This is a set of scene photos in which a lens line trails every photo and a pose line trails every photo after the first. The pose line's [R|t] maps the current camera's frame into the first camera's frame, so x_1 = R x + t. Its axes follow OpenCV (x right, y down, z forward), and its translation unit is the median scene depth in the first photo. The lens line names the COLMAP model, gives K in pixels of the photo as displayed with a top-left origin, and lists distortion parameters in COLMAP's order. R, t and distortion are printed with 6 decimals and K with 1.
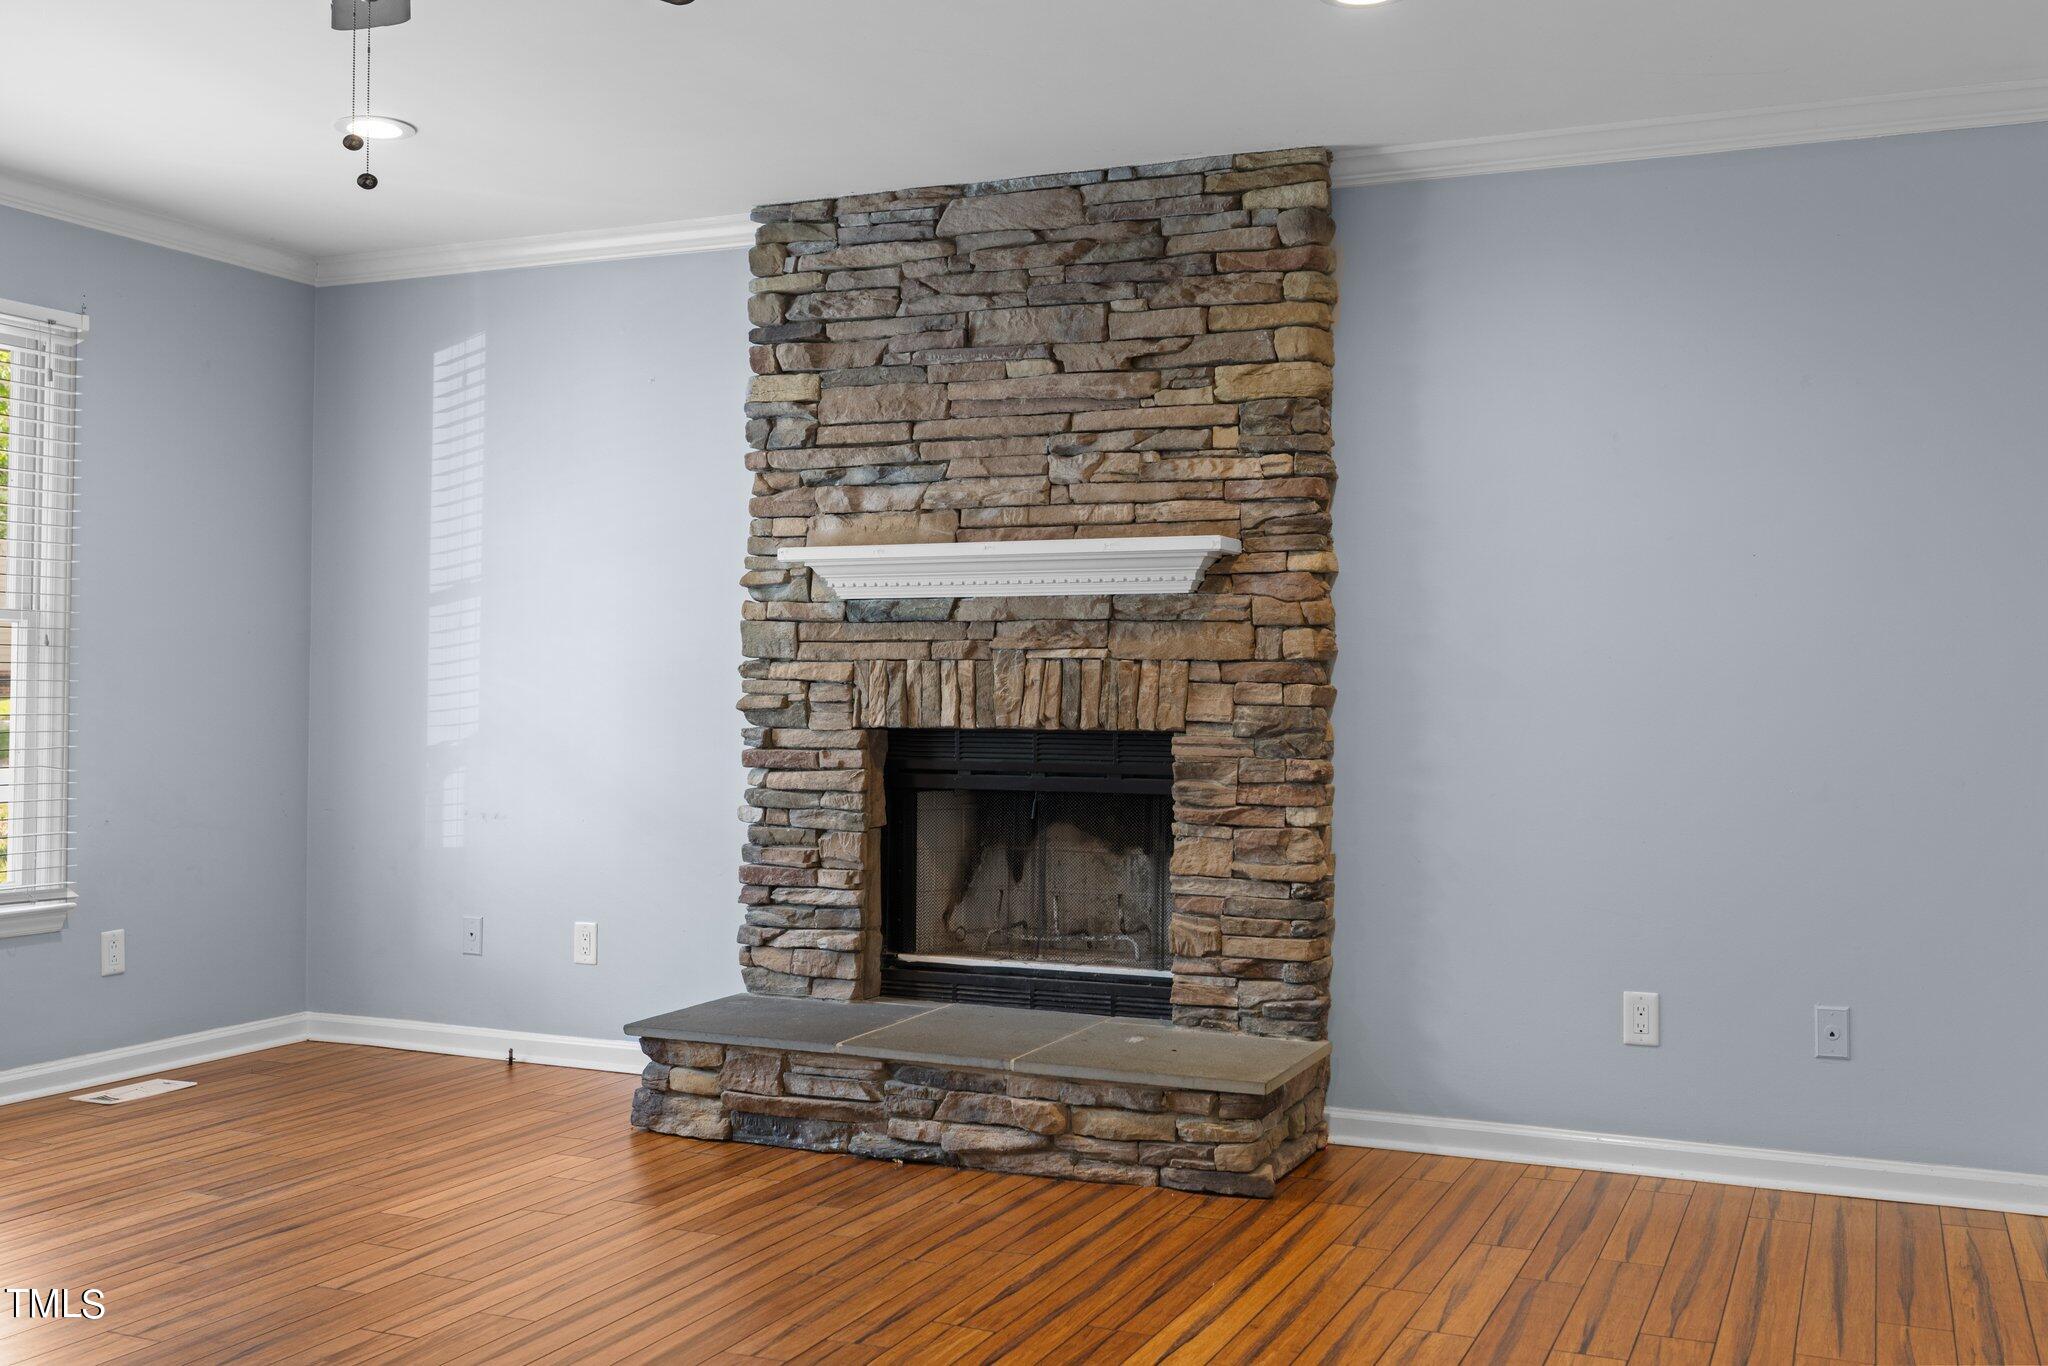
lens RADIAL K [[1965.5, 0, 1024.9], [0, 1965.5, 683.0], [0, 0, 1]] dist [0.012037, 0.000000]
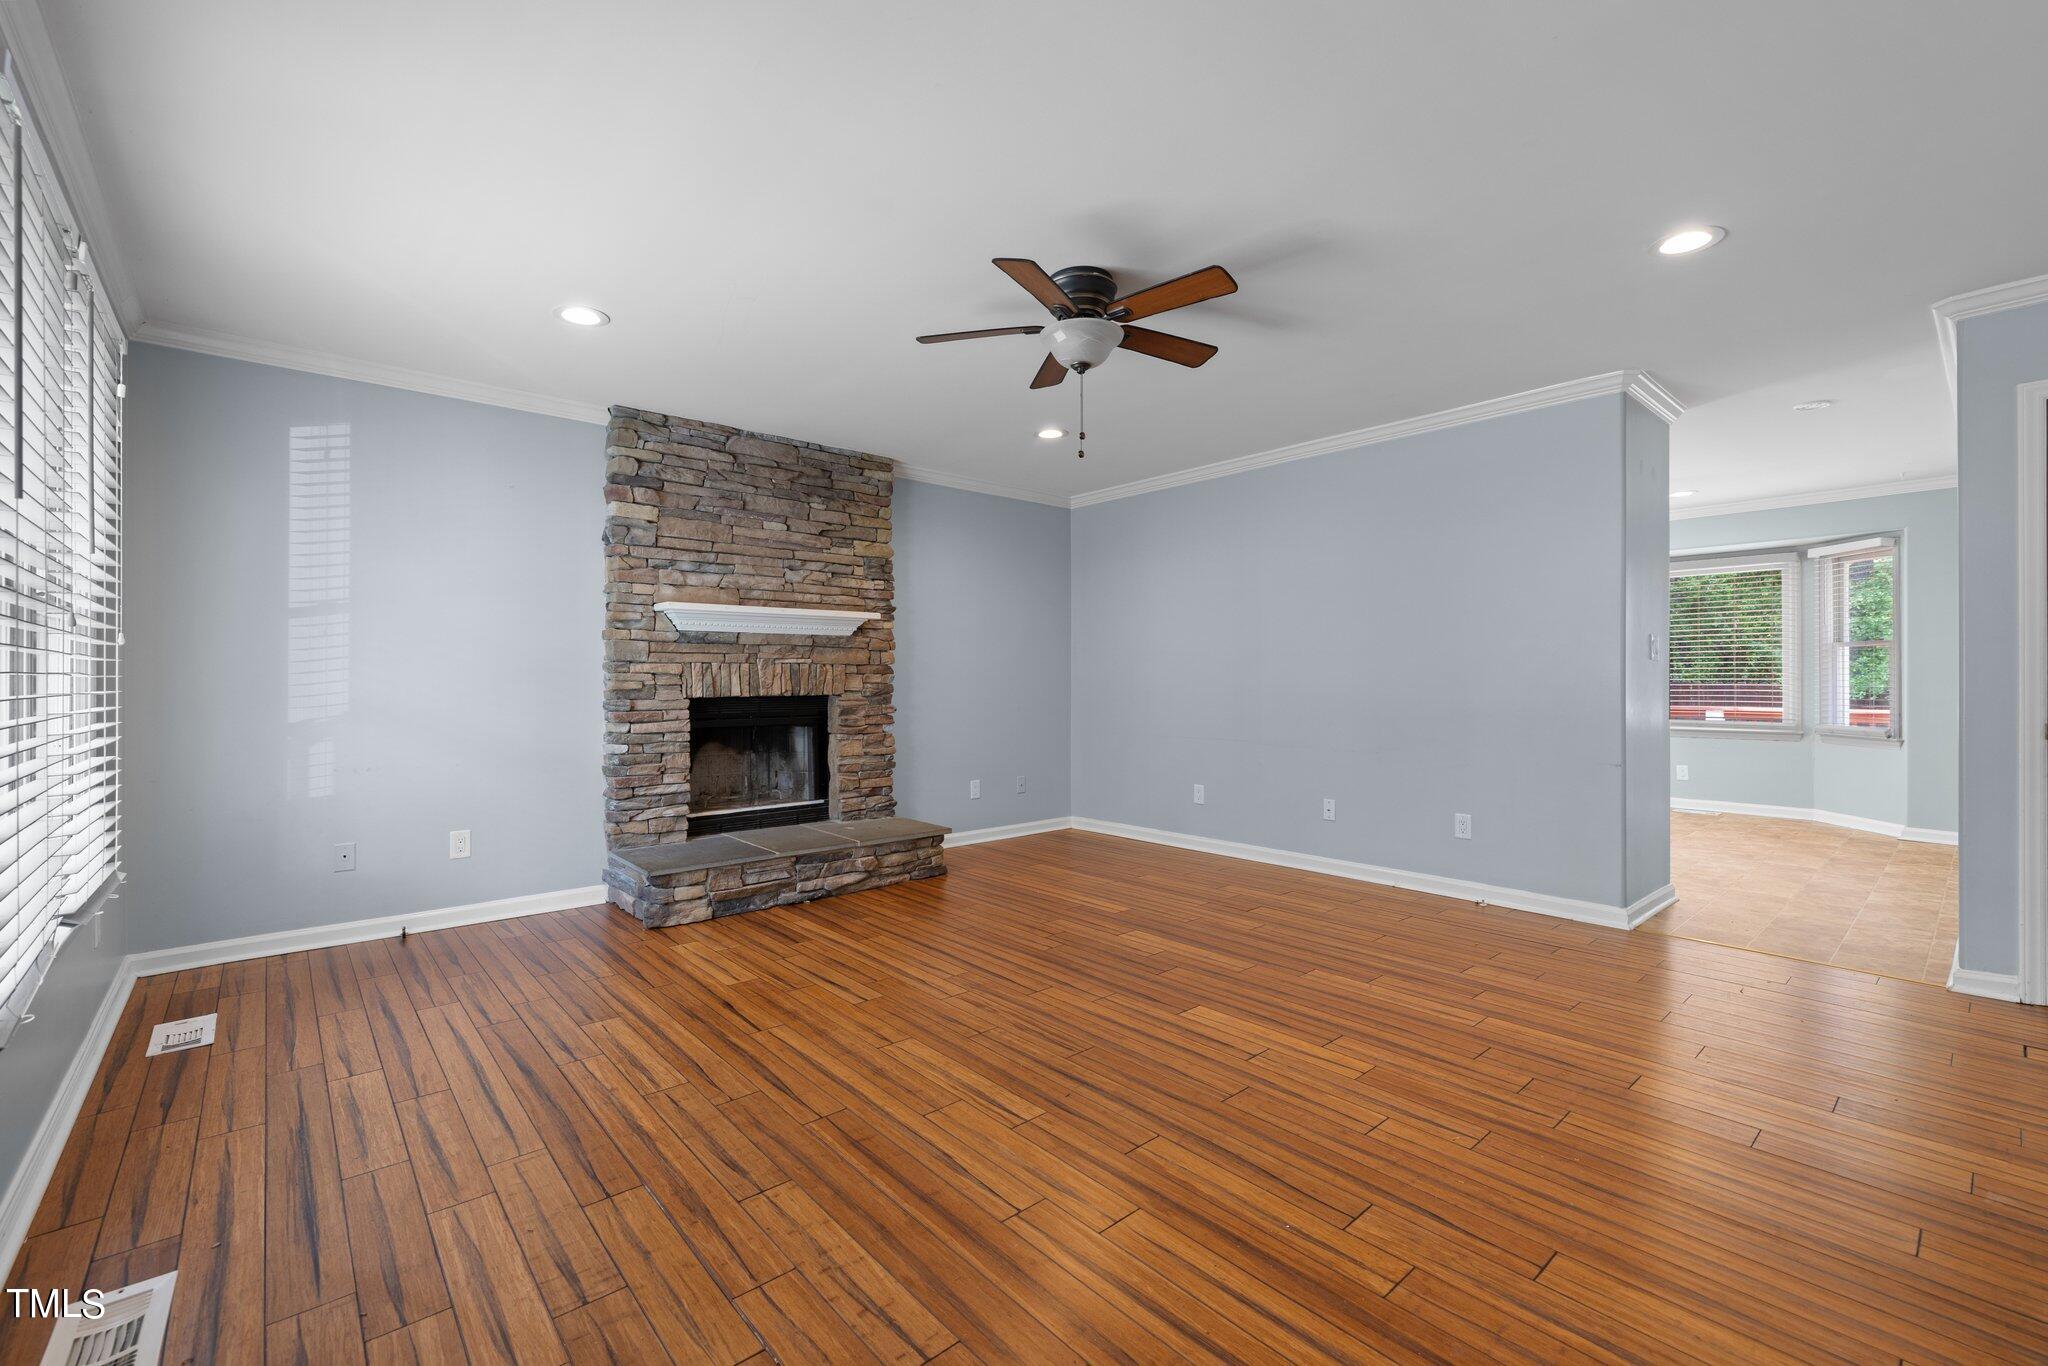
lens RADIAL K [[867.1, 0, 1031.6], [0, 867.1, 676.1], [0, 0, 1]] dist [0.004883, 0.000002]
pose [[0.427113, -0.008882, 0.904155, -0.756506], [-0.004459, 0.999919, 0.011929, -0.011034], [-0.904187, -0.009127, 0.427038, 0.361528]]
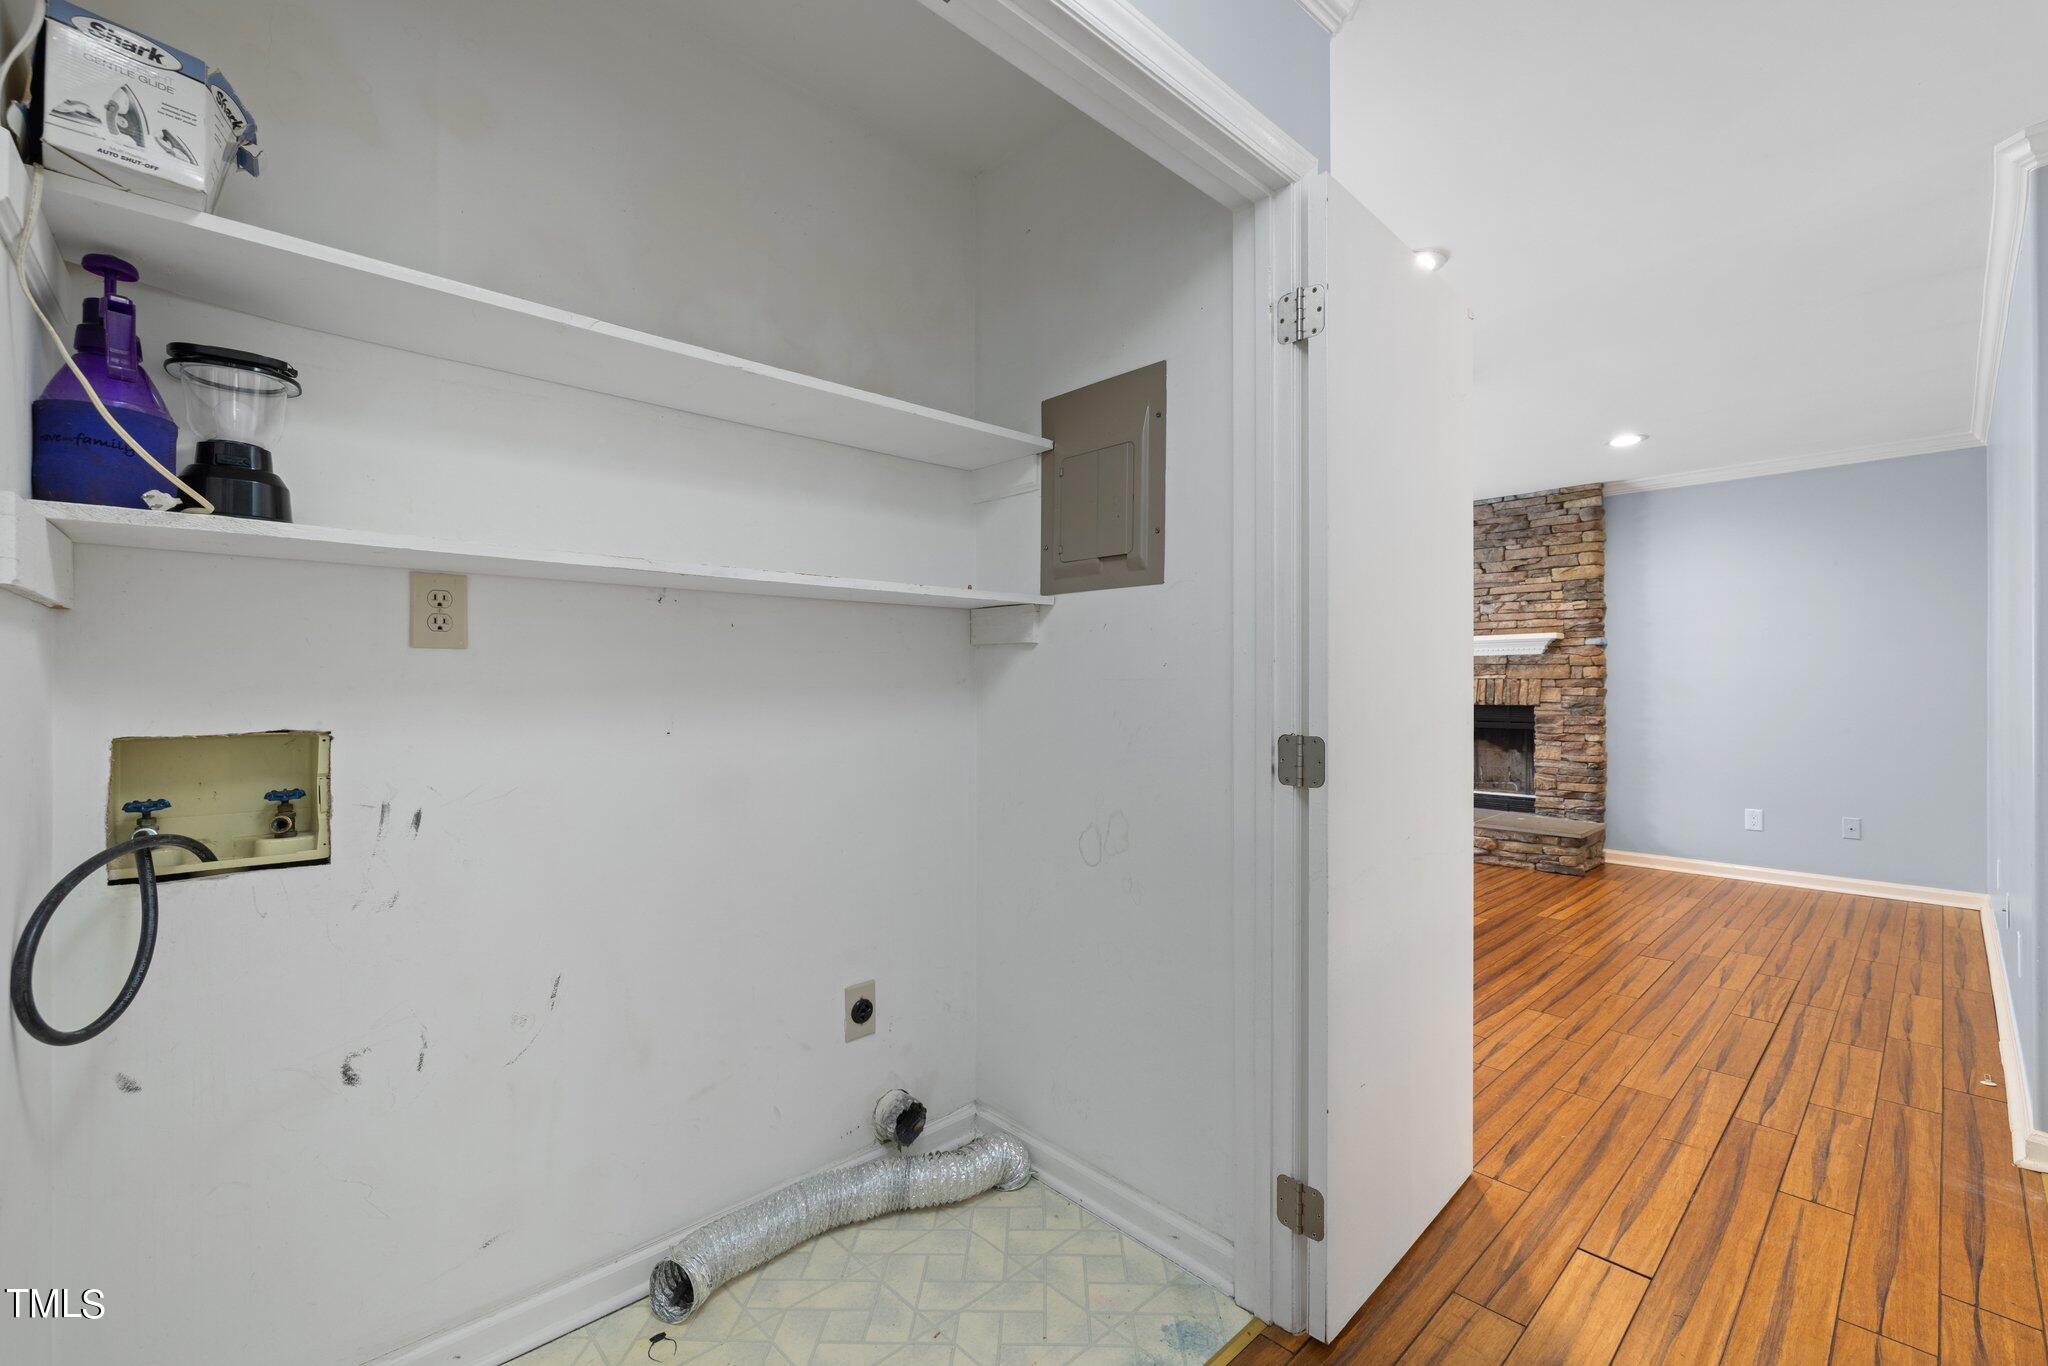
lens RADIAL K [[867.1, 0, 1024.6], [0, 867.1, 690.9], [0, 0, 1]] dist [0.004883, 0.000002]
pose [[0.920181, -0.008948, -0.391391, -0.101436], [0.013713, 0.999862, 0.009381, -0.016145], [0.391253, -0.013999, 0.920177, -0.363991]]
